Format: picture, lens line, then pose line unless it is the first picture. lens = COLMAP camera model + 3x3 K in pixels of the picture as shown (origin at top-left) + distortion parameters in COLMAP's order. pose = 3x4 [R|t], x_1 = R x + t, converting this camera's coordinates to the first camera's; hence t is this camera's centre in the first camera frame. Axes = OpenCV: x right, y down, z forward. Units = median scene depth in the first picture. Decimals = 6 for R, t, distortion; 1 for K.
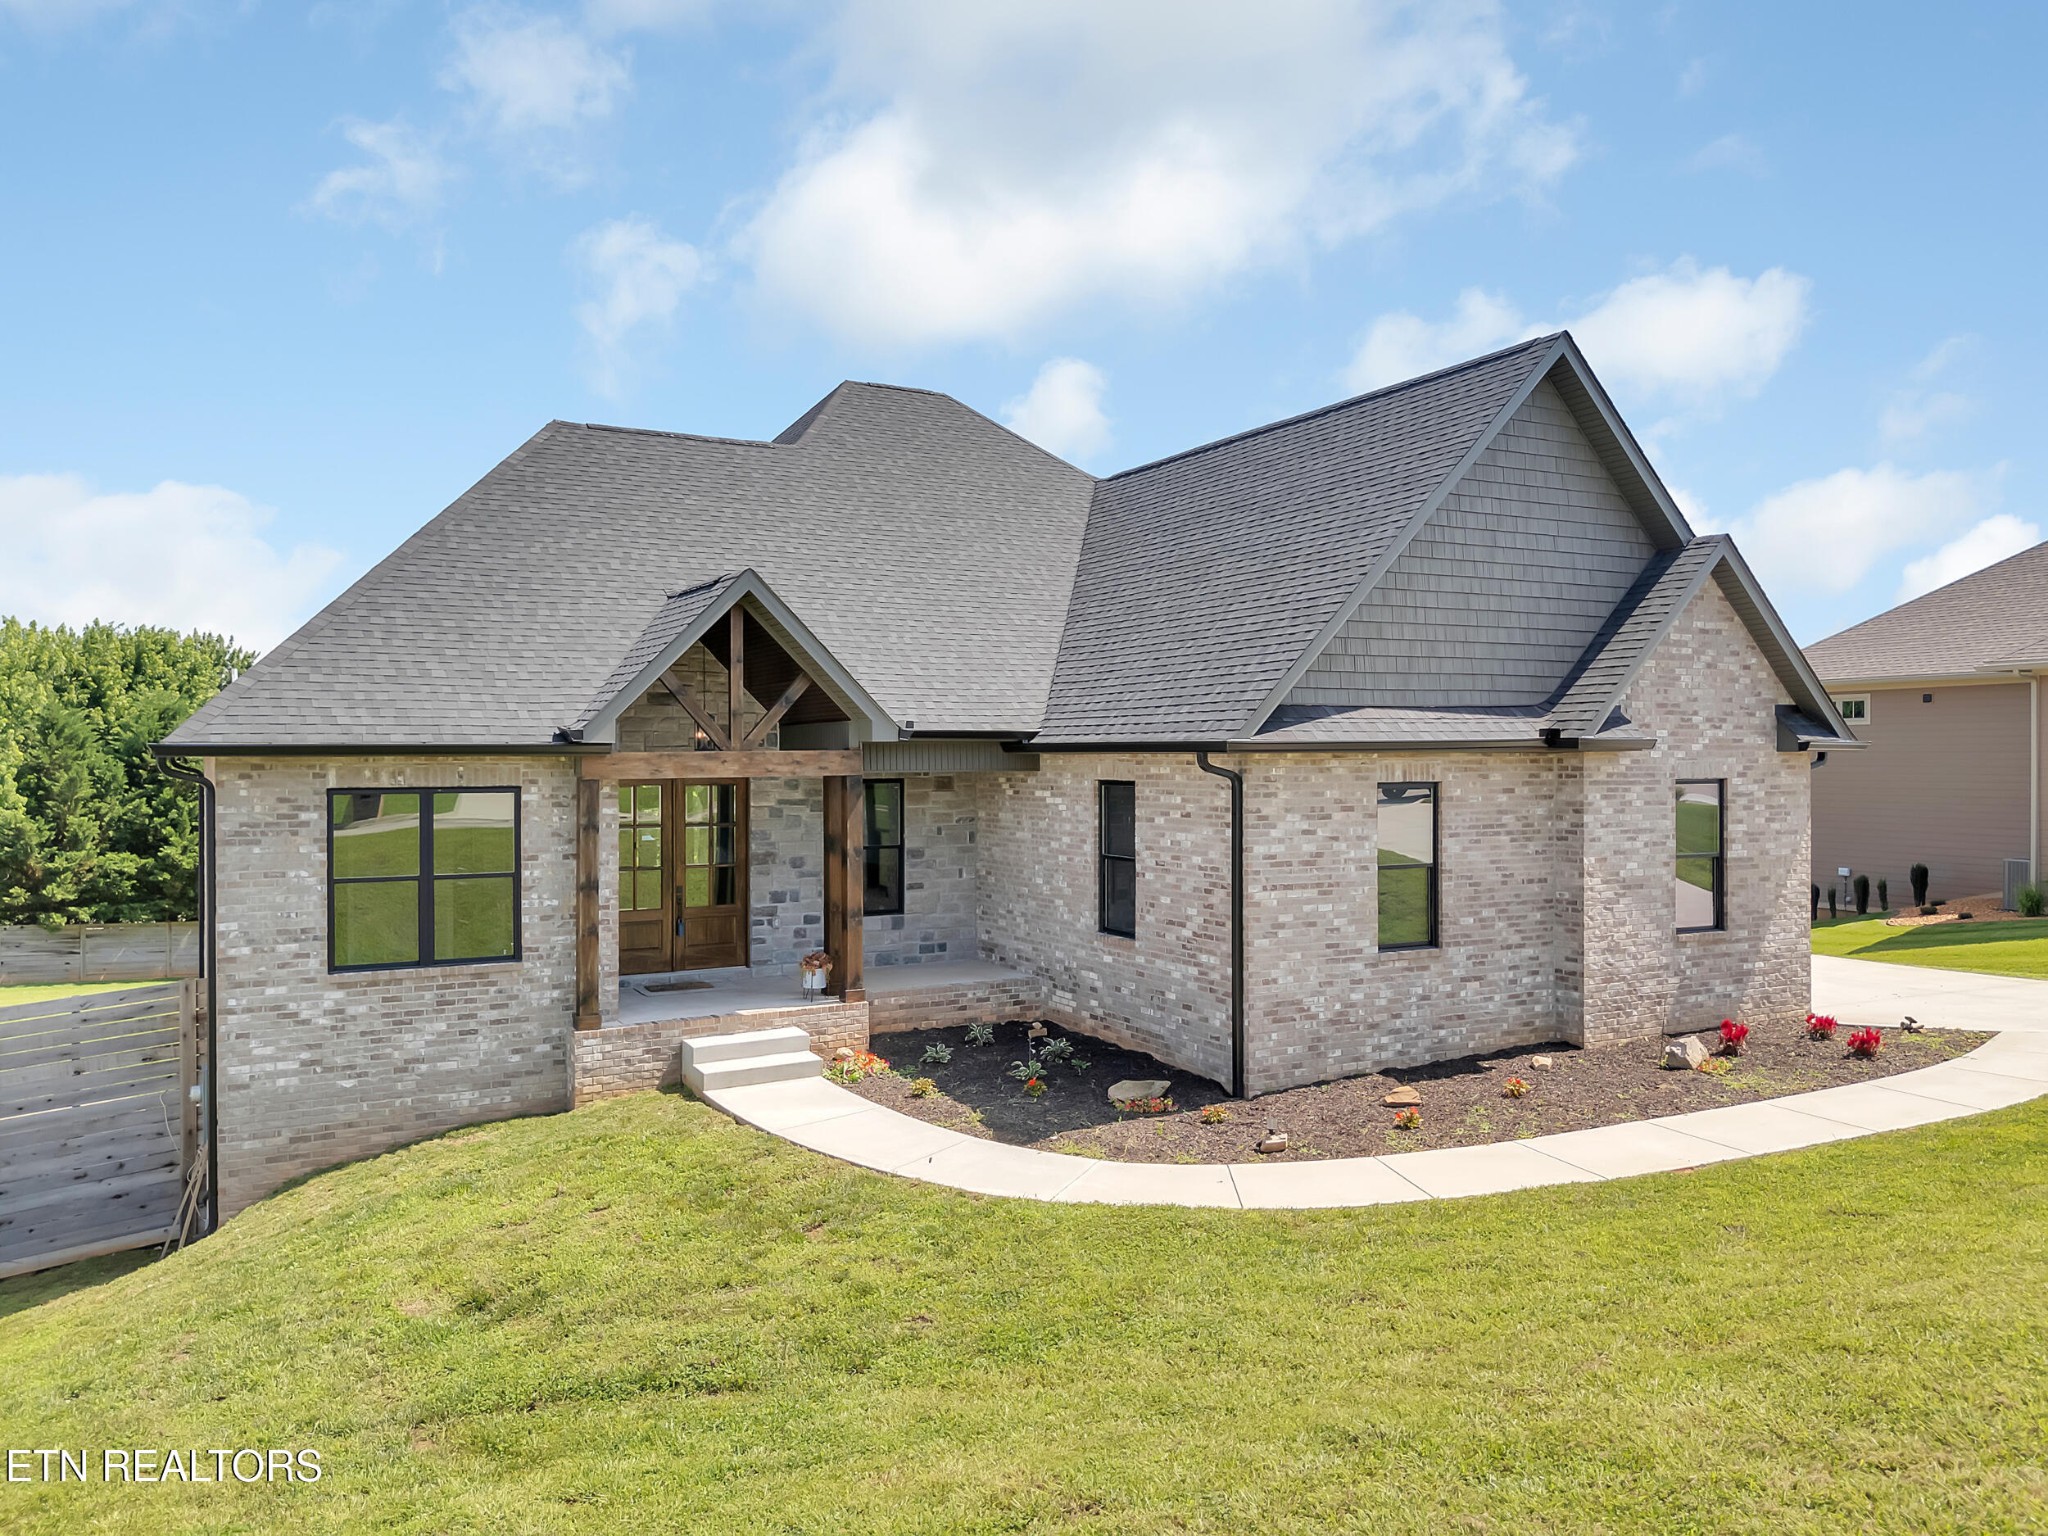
lens RADIAL K [[1503.6, 0, 1028.6], [0, 1503.6, 764.4], [0, 0, 1]] dist [0.075132, -0.087791]
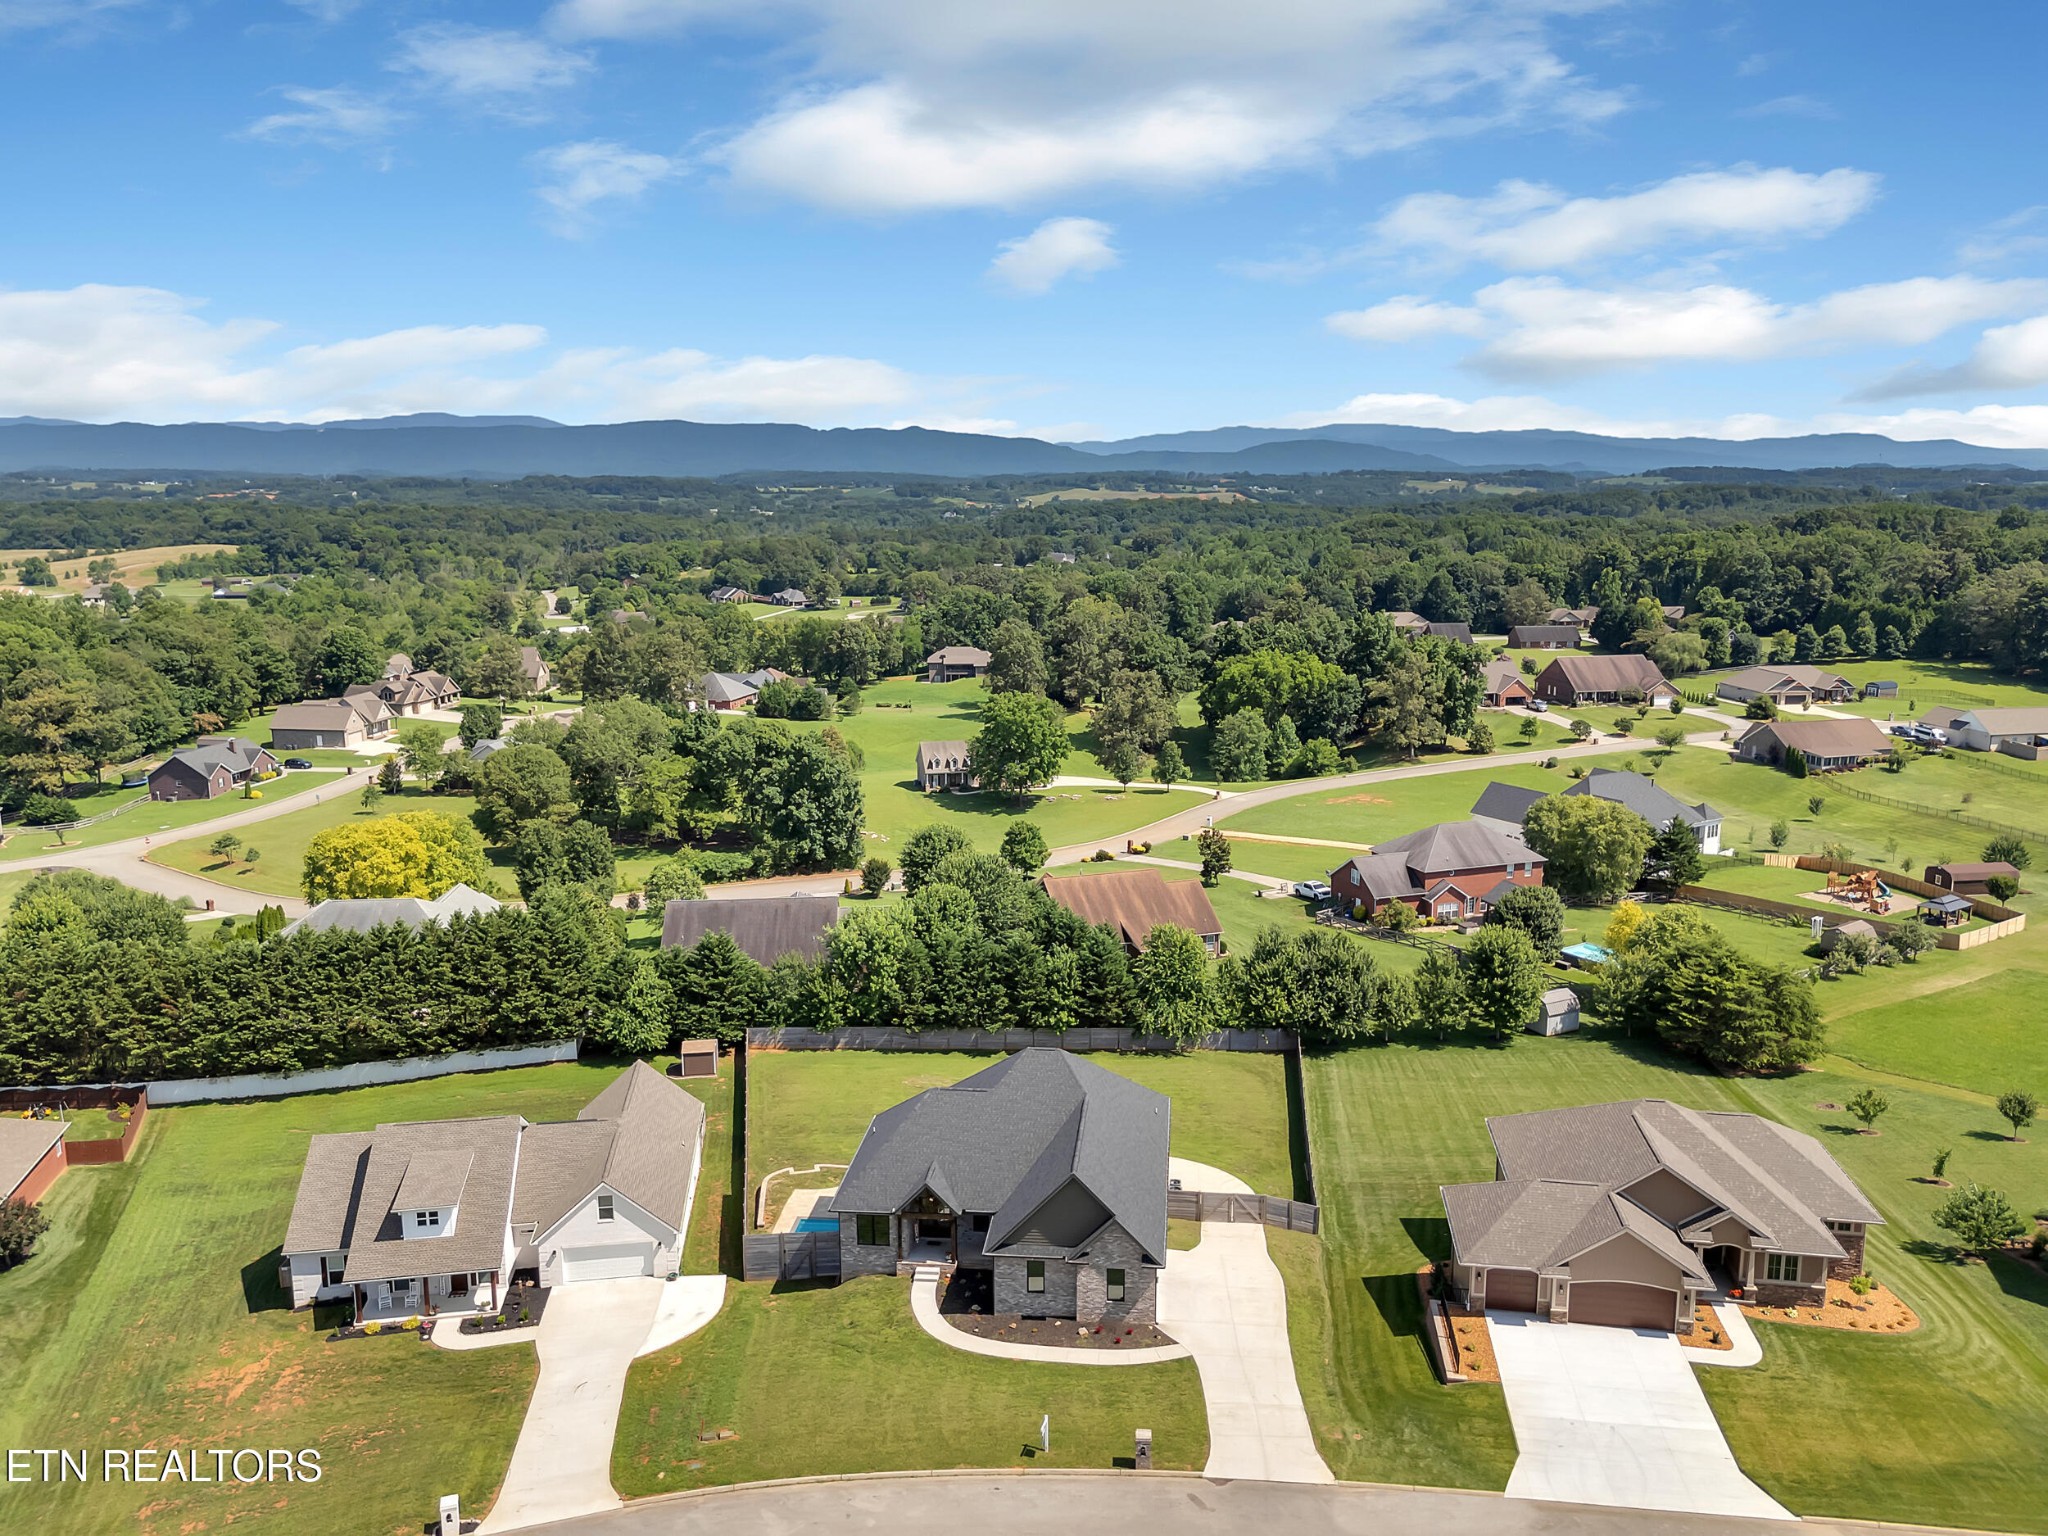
lens RADIAL K [[1503.6, 0, 1028.6], [0, 1503.6, 764.4], [0, 0, 1]] dist [0.075132, -0.087791]
pose [[0.822636, 0.105898, -0.558619, 2.689091], [-0.002217, 0.983092, 0.183101, -2.359689], [0.568564, -0.149387, 0.808962, -2.599303]]
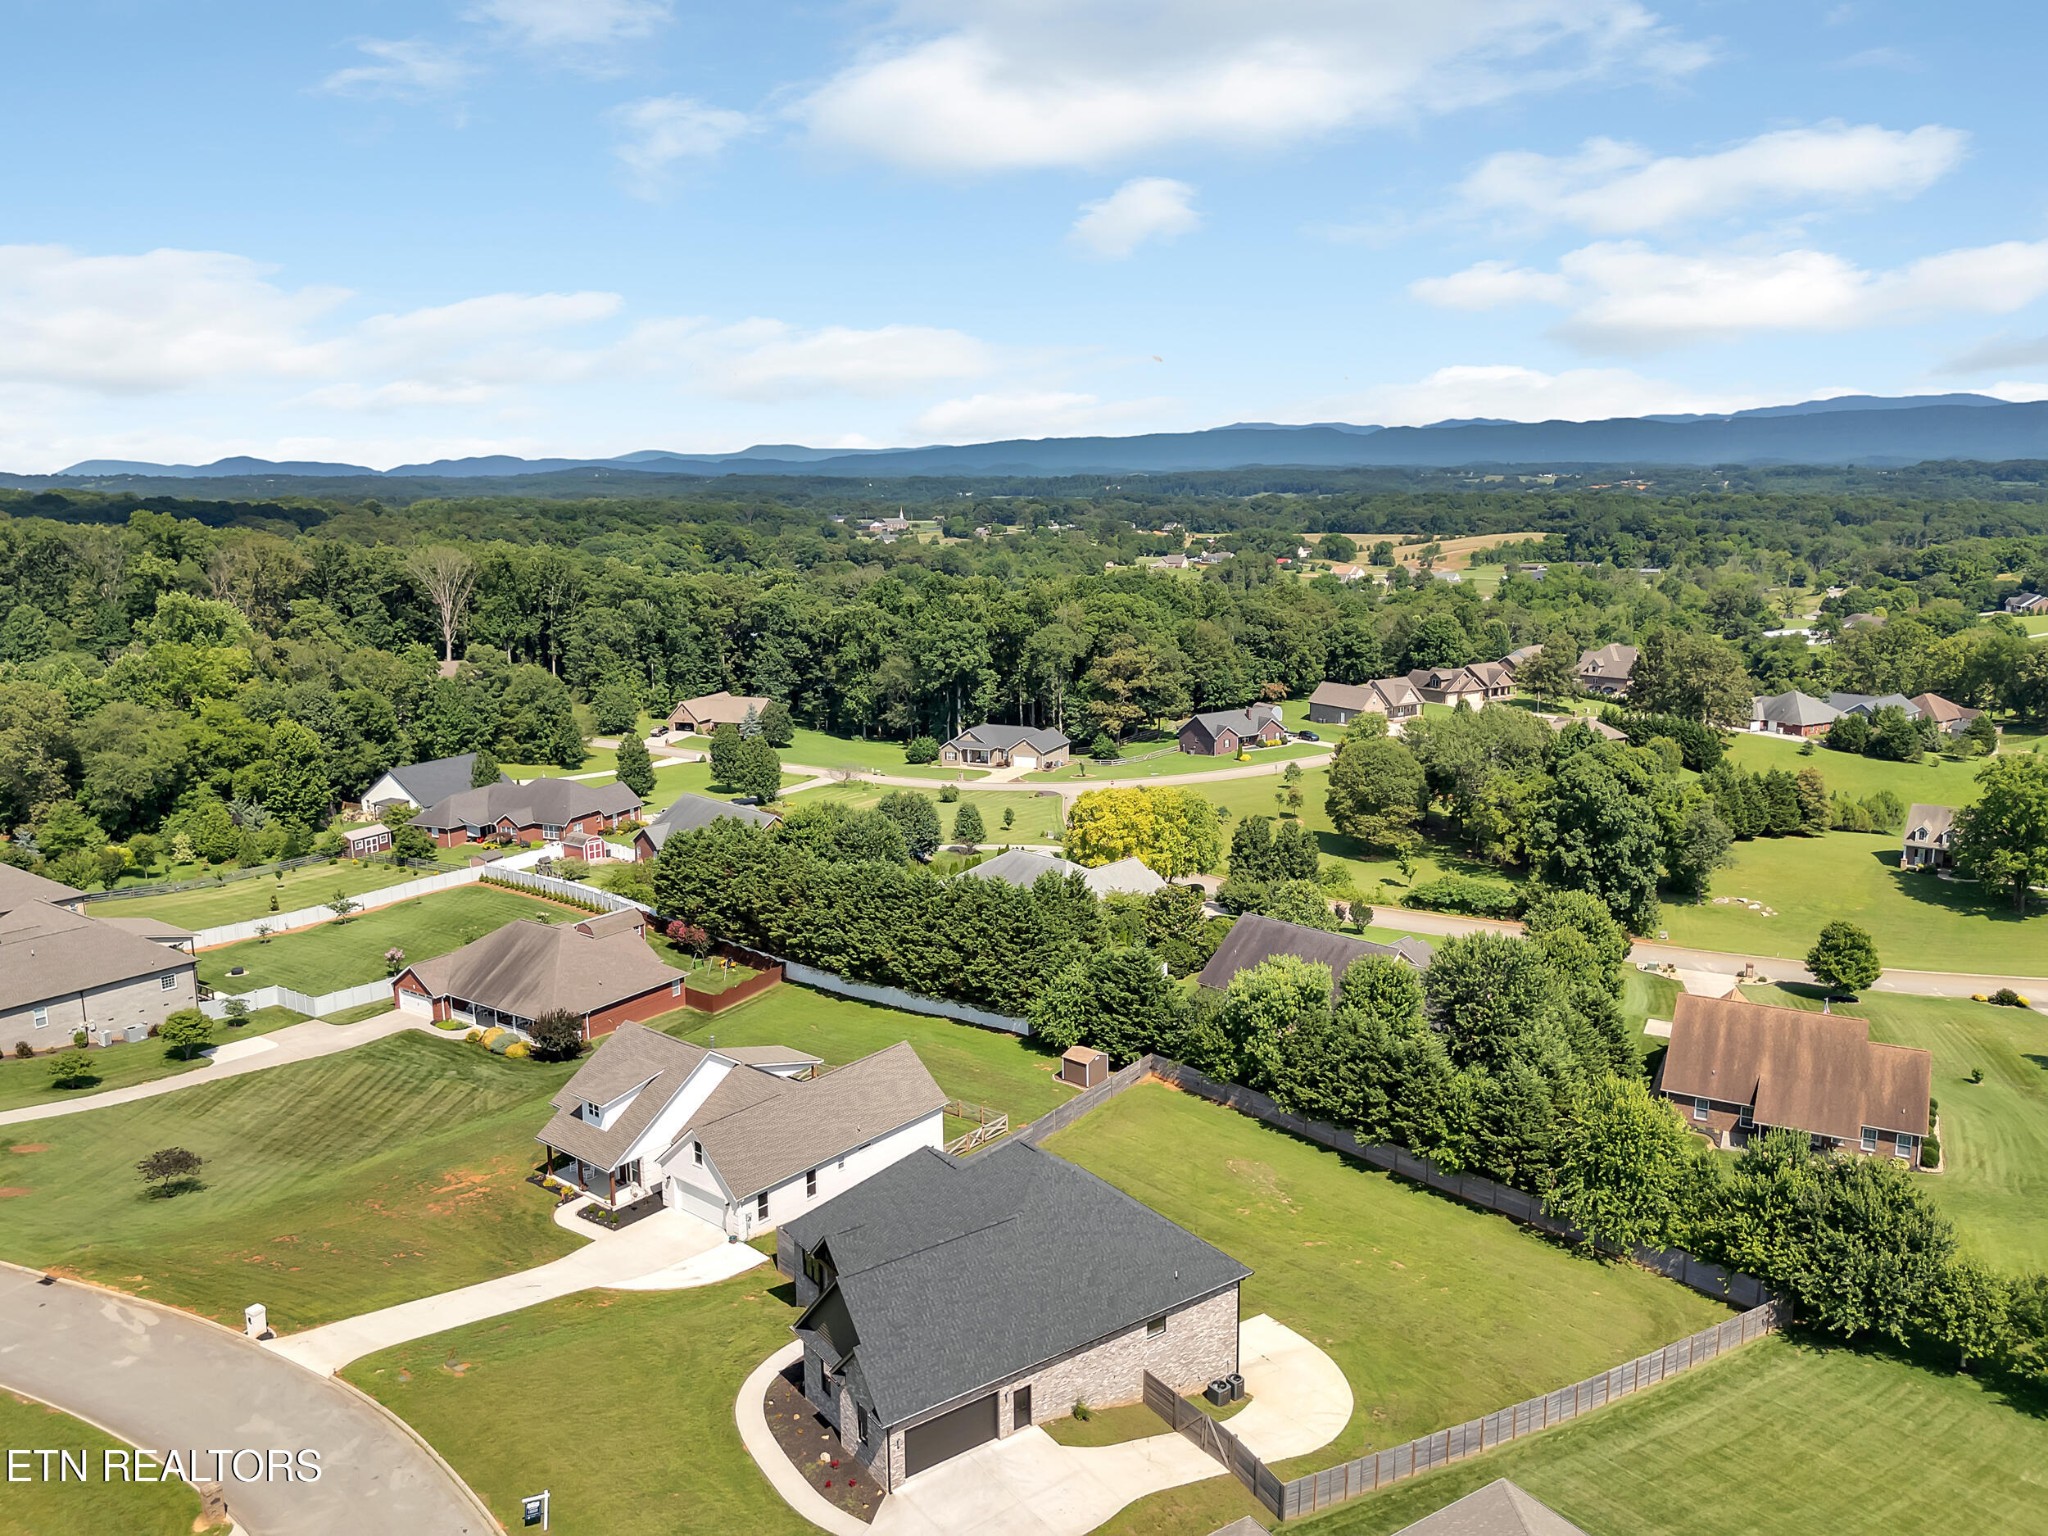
lens RADIAL K [[1503.6, 0, 1028.6], [0, 1503.6, 764.4], [0, 0, 1]] dist [0.075132, -0.087791]
pose [[0.110767, 0.185940, -0.976298, 4.072505], [0.006501, 0.982186, 0.187799, -2.365905], [0.993825, -0.027149, 0.107585, 1.132211]]
